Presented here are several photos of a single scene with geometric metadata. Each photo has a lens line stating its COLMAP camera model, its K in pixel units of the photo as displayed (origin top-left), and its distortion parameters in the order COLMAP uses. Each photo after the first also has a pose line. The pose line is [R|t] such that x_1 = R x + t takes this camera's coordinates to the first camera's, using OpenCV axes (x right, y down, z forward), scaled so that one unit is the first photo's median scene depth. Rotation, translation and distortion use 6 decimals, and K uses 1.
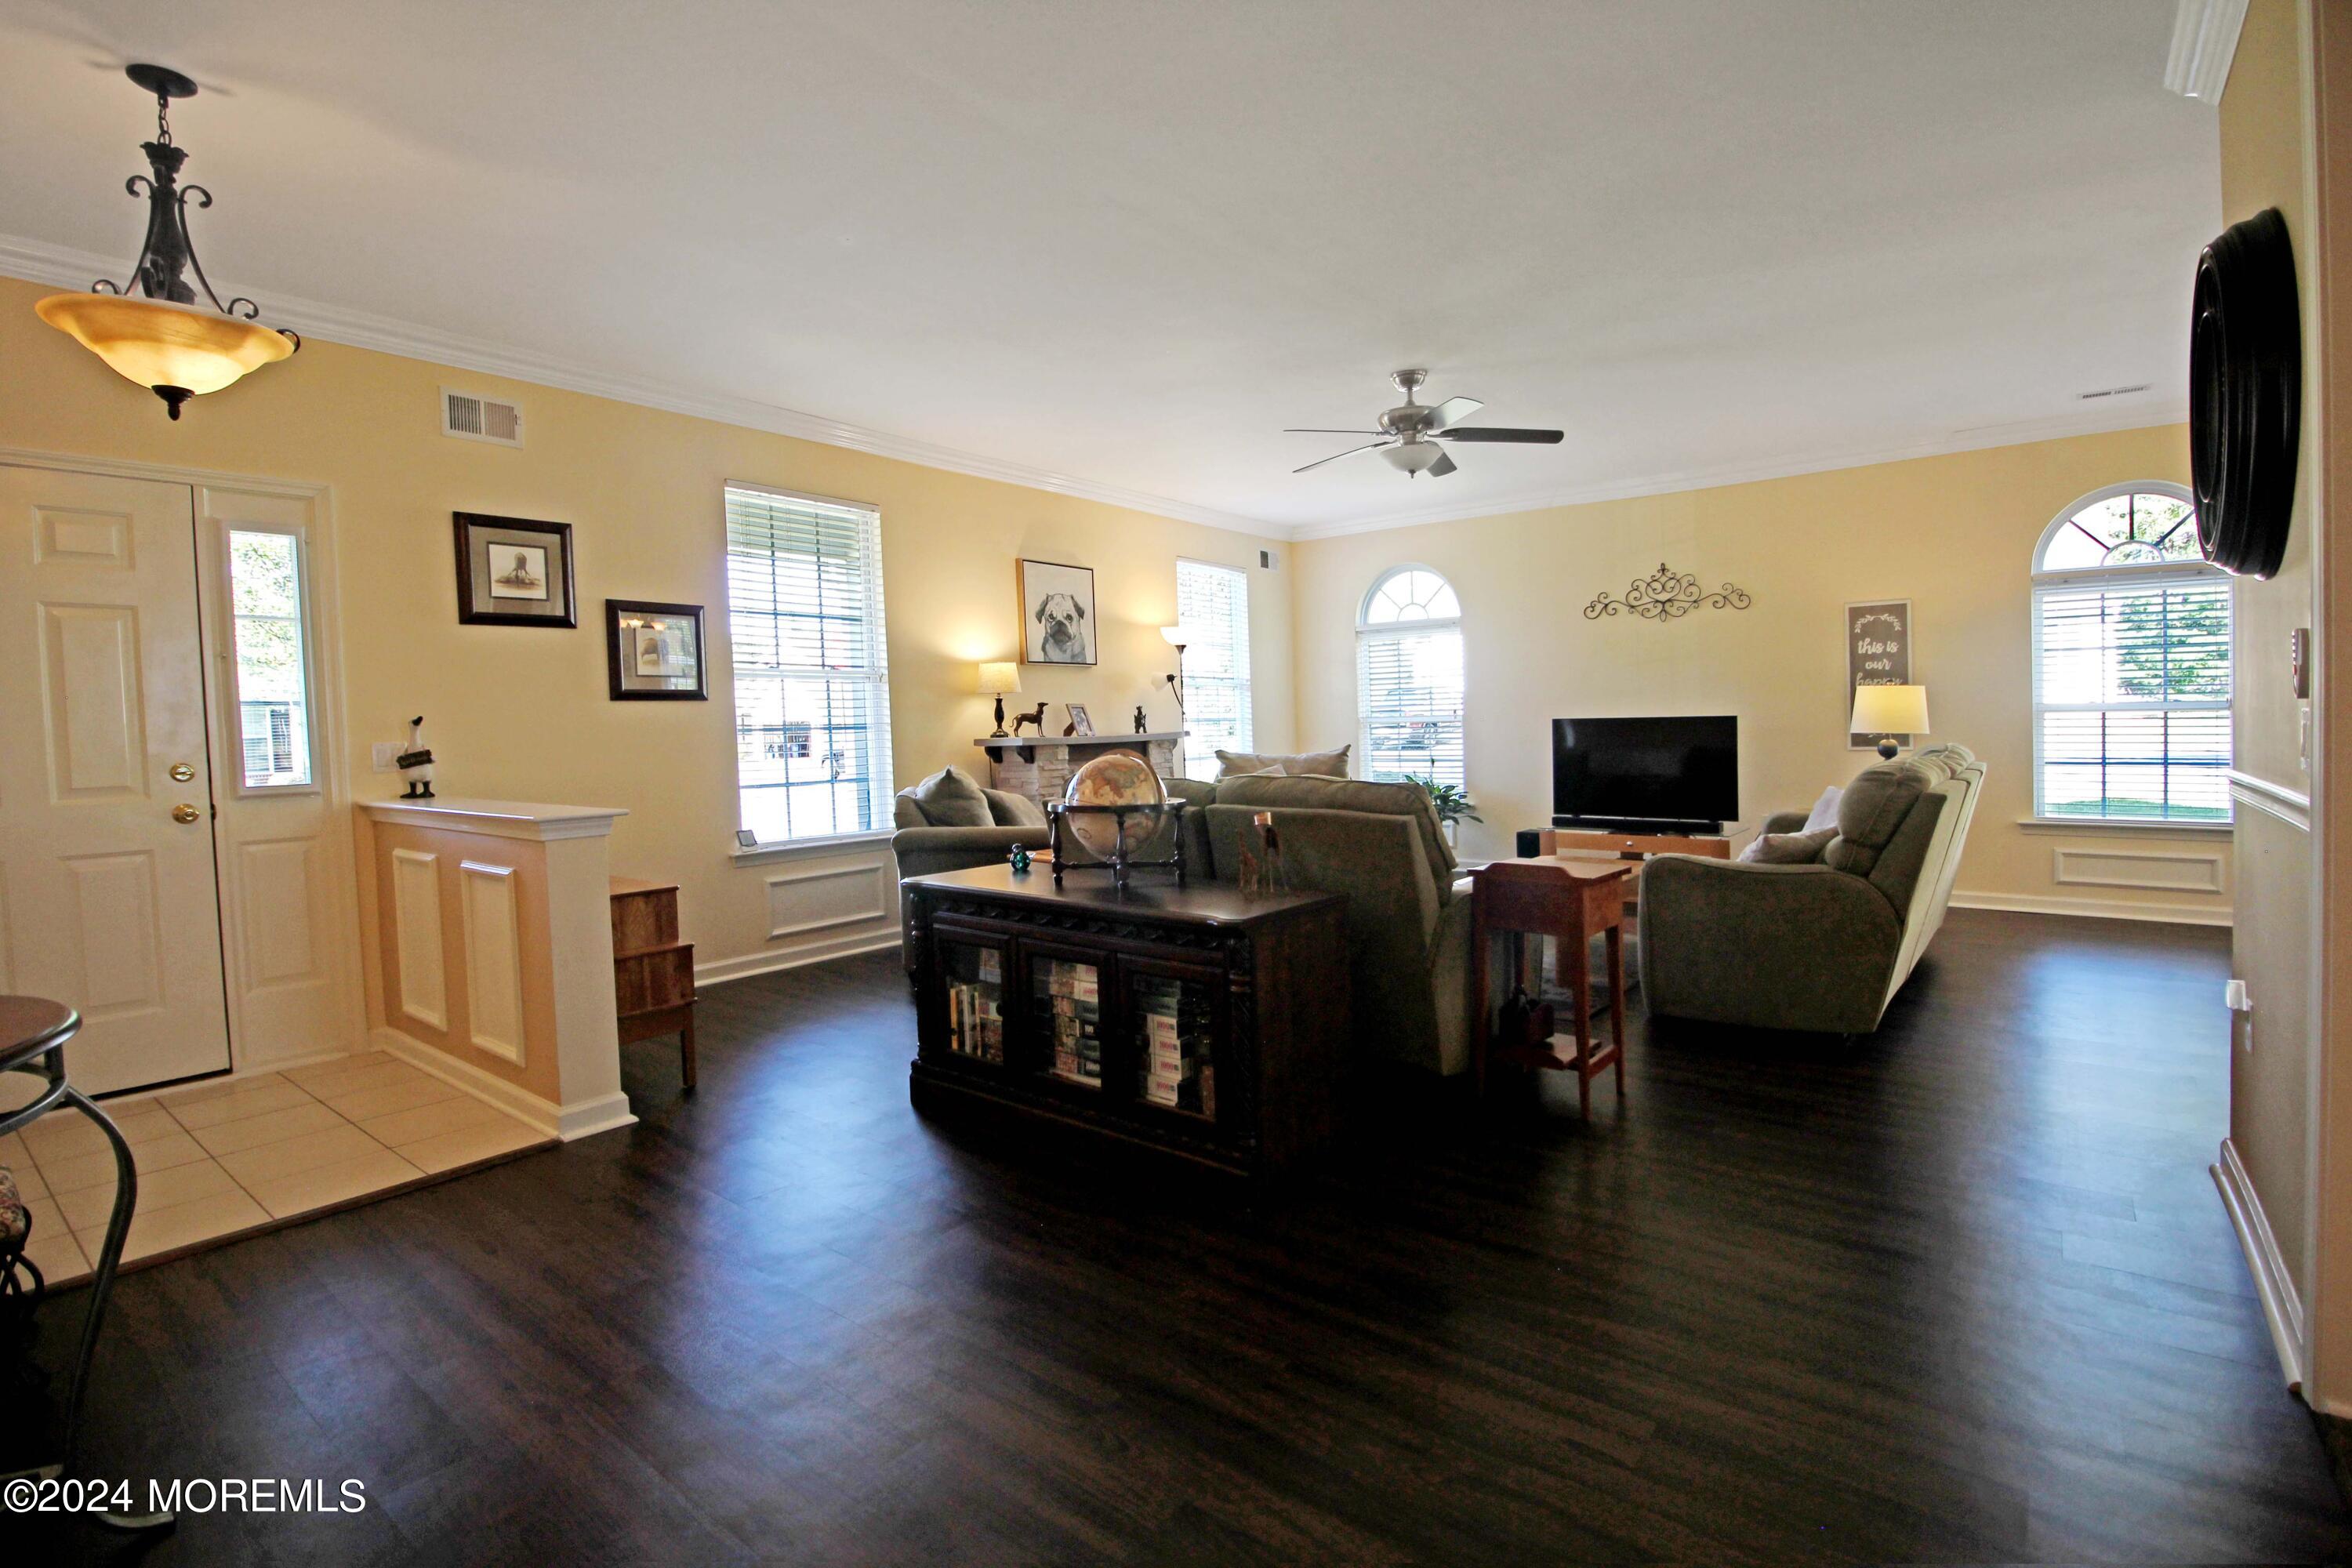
lens RADIAL K [[1093.1, 0, 1175.4], [0, 1093.1, 716.3], [0, 0, 1]] dist [-0.000697, -0.015701]
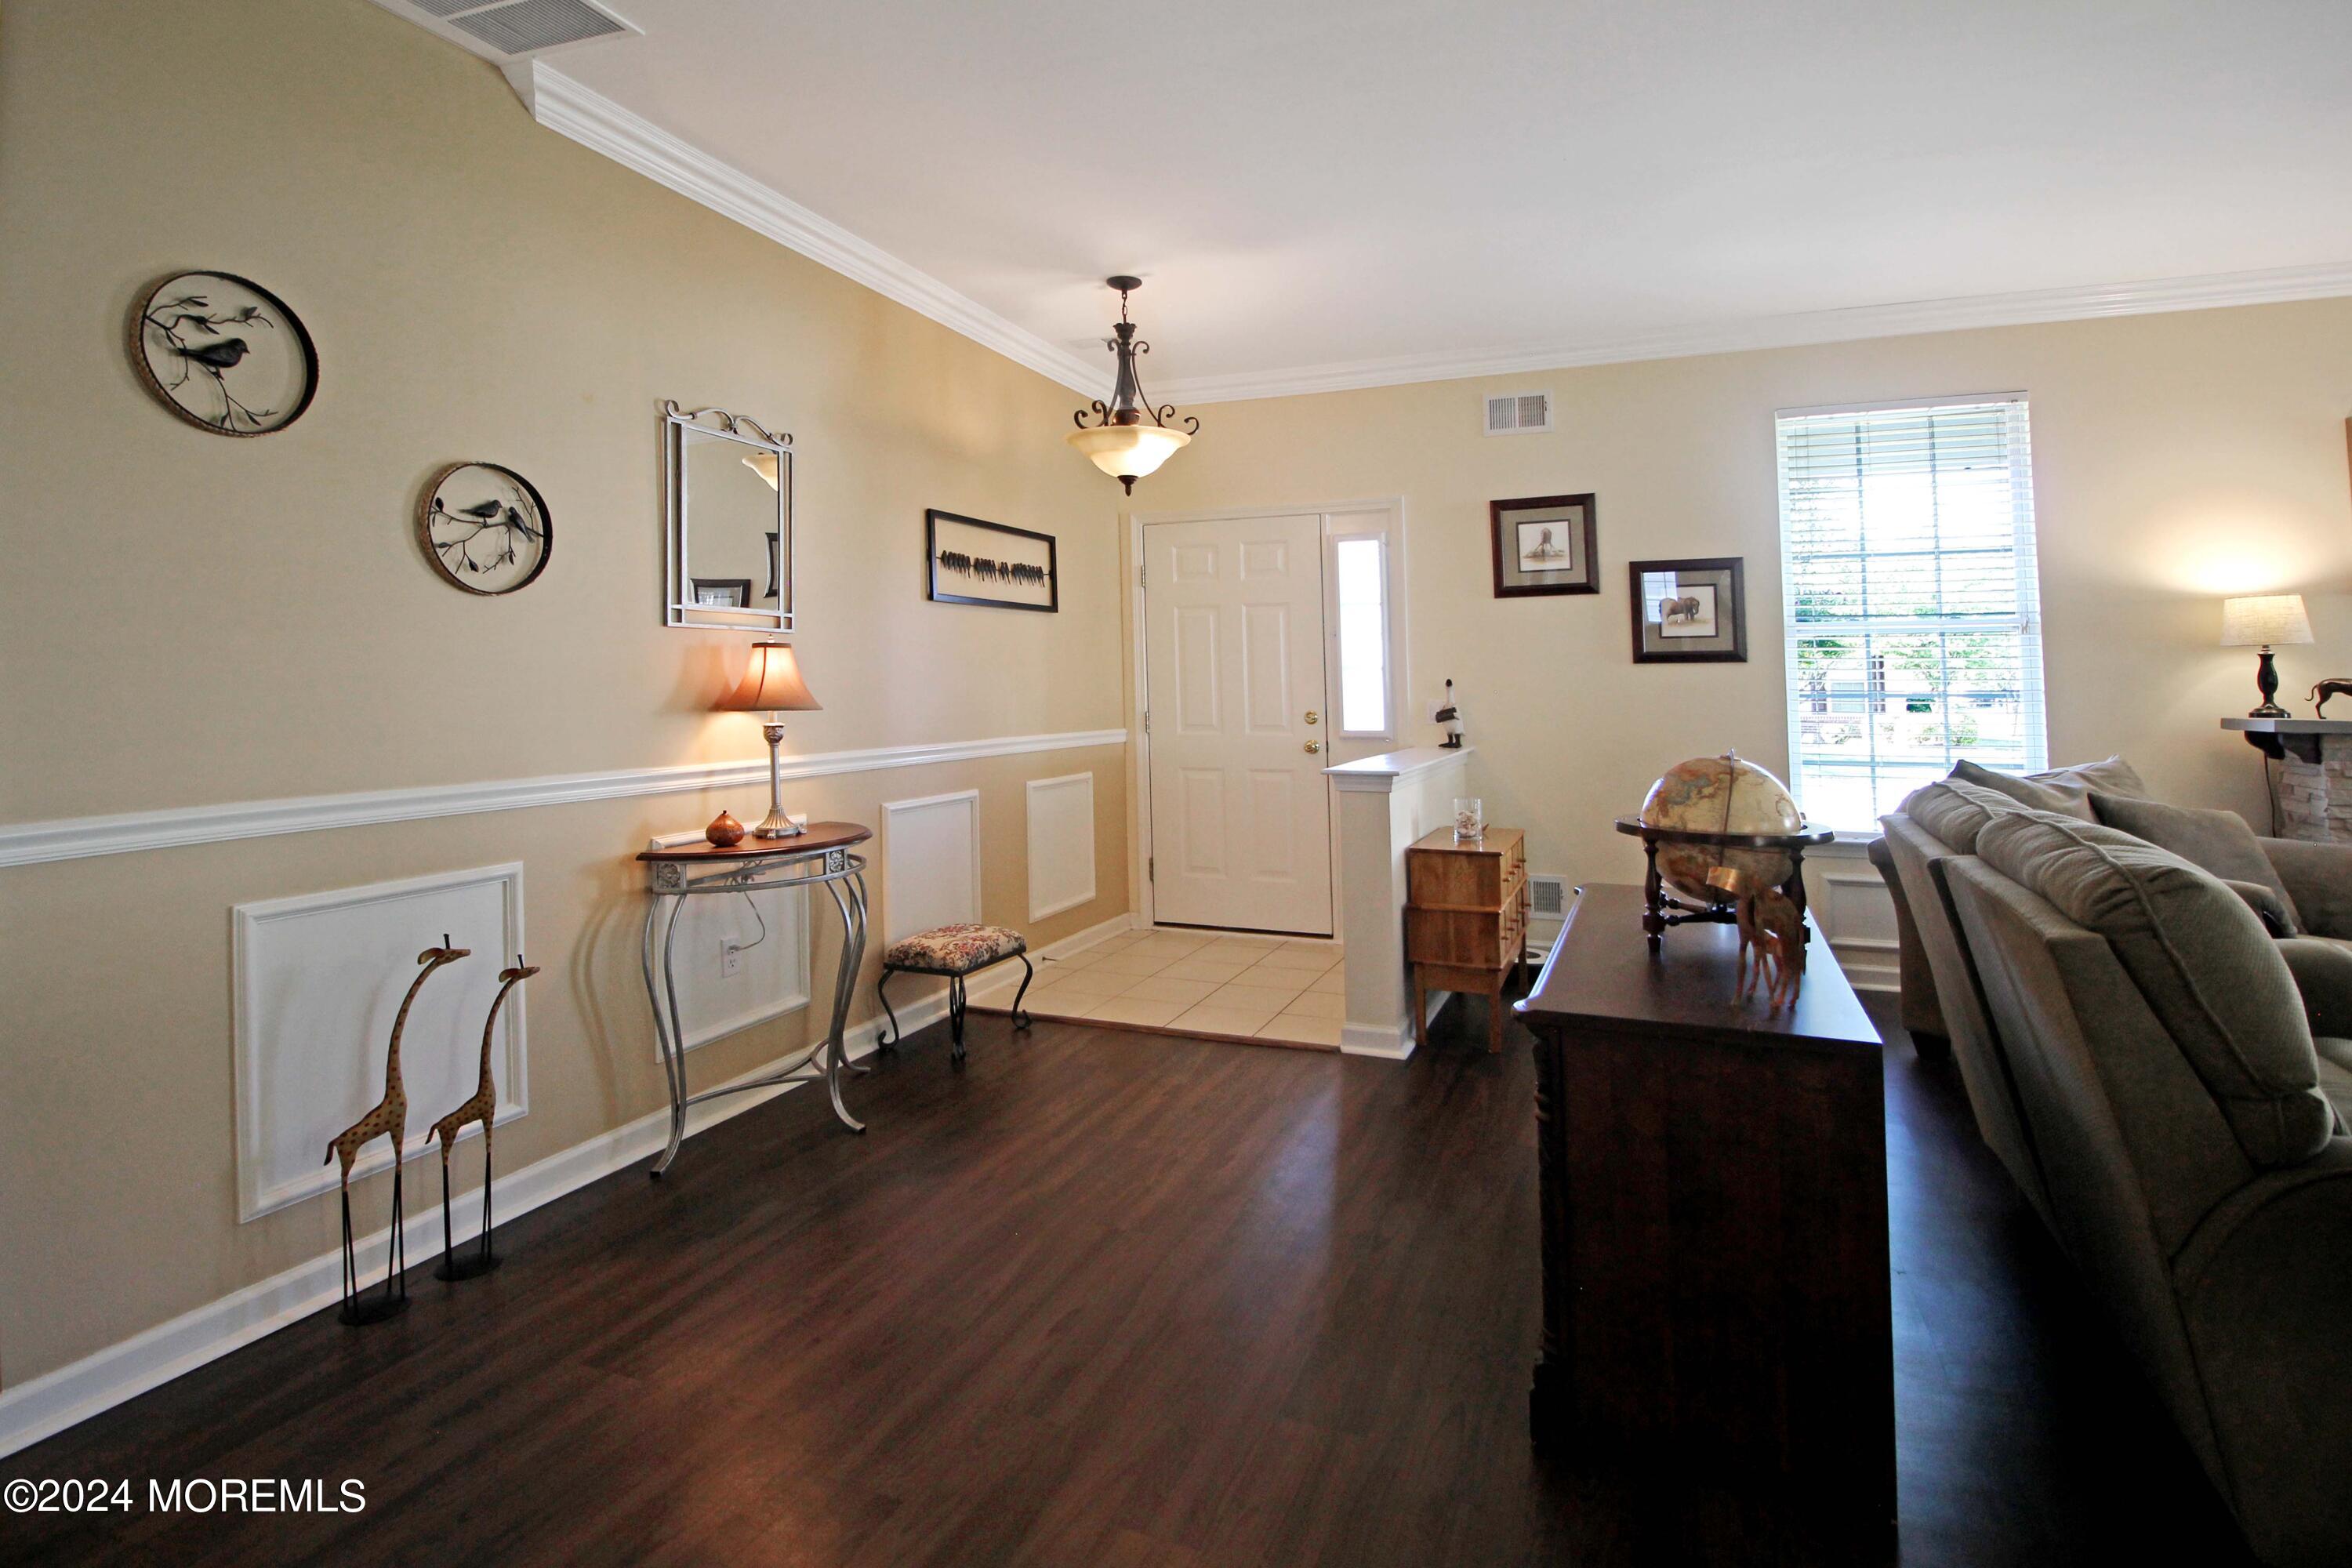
lens RADIAL K [[1131.4, 0, 1178.7], [0, 1131.4, 653.4], [0, 0, 1]] dist [-0.026106, 0.000692]
pose [[0.271692, -0.009690, -0.962336, 0.267369], [-0.000207, 0.999949, -0.010127, -0.009992], [0.962384, 0.002951, 0.271676, 0.245156]]
